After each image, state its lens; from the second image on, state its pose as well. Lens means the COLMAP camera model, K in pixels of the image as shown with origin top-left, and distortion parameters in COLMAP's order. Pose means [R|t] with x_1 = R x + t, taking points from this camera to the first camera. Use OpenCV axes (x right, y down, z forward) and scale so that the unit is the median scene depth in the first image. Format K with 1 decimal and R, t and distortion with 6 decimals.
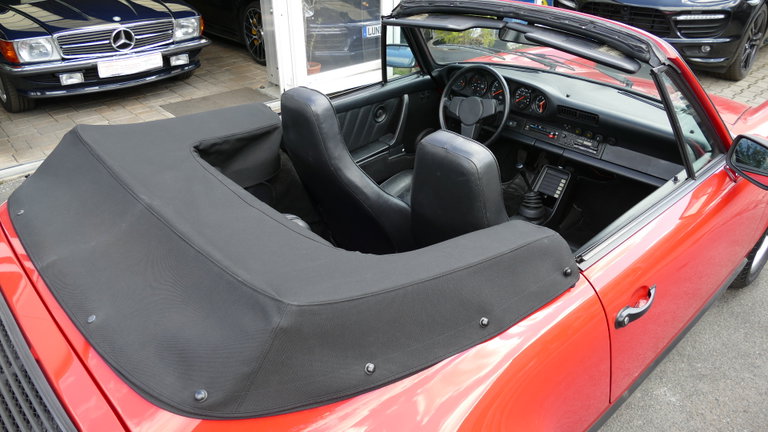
lens RADIAL K [[554.7, 0, 384.0], [0, 554.7, 216.0], [0, 0, 1]] dist [-0.016599, 0.040176]
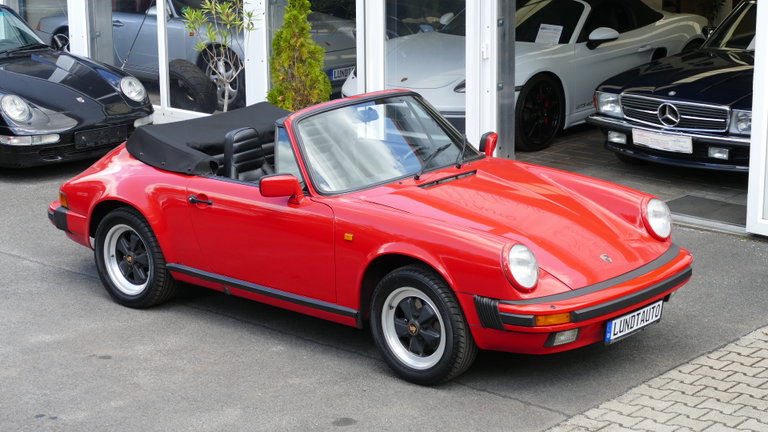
lens RADIAL K [[1654.0, 0, 384.0], [0, 1654.0, 216.0], [0, 0, 1]] dist [-0.041406, 0.024142]
pose [[0.096991, 0.240409, -0.965814, 3.791616], [-0.486114, 0.858214, 0.164808, -0.688480], [0.868497, 0.453510, 0.200105, 0.197451]]
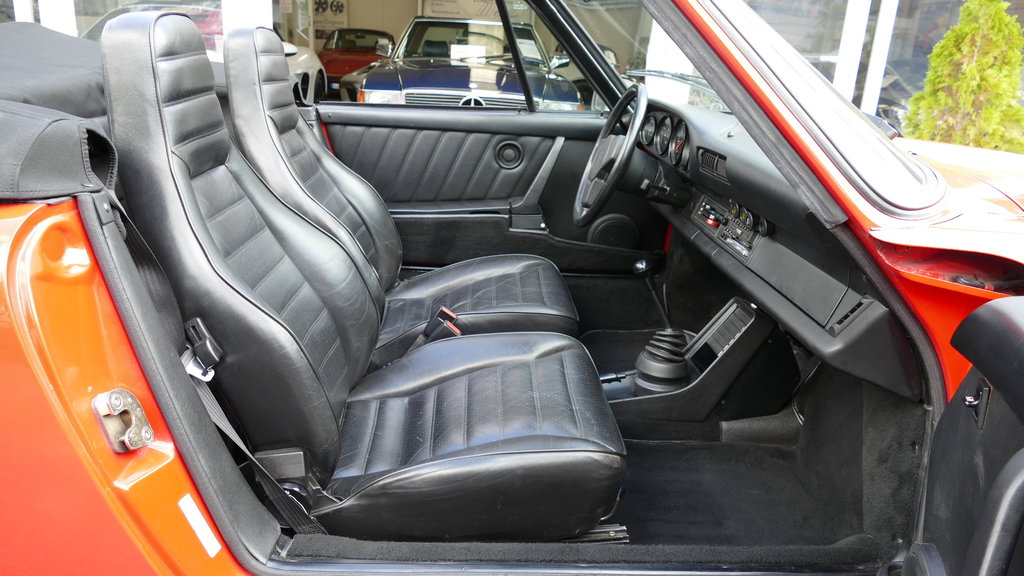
lens RADIAL K [[739.6, 0, 512.0], [0, 739.6, 288.0], [0, 0, 1]] dist [-0.016599, 0.040176]
pose [[0.765422, 0.243019, -0.595878, 0.549132], [-0.373209, 0.921969, -0.103388, 0.045887], [0.524256, 0.301522, 0.796392, 0.368425]]
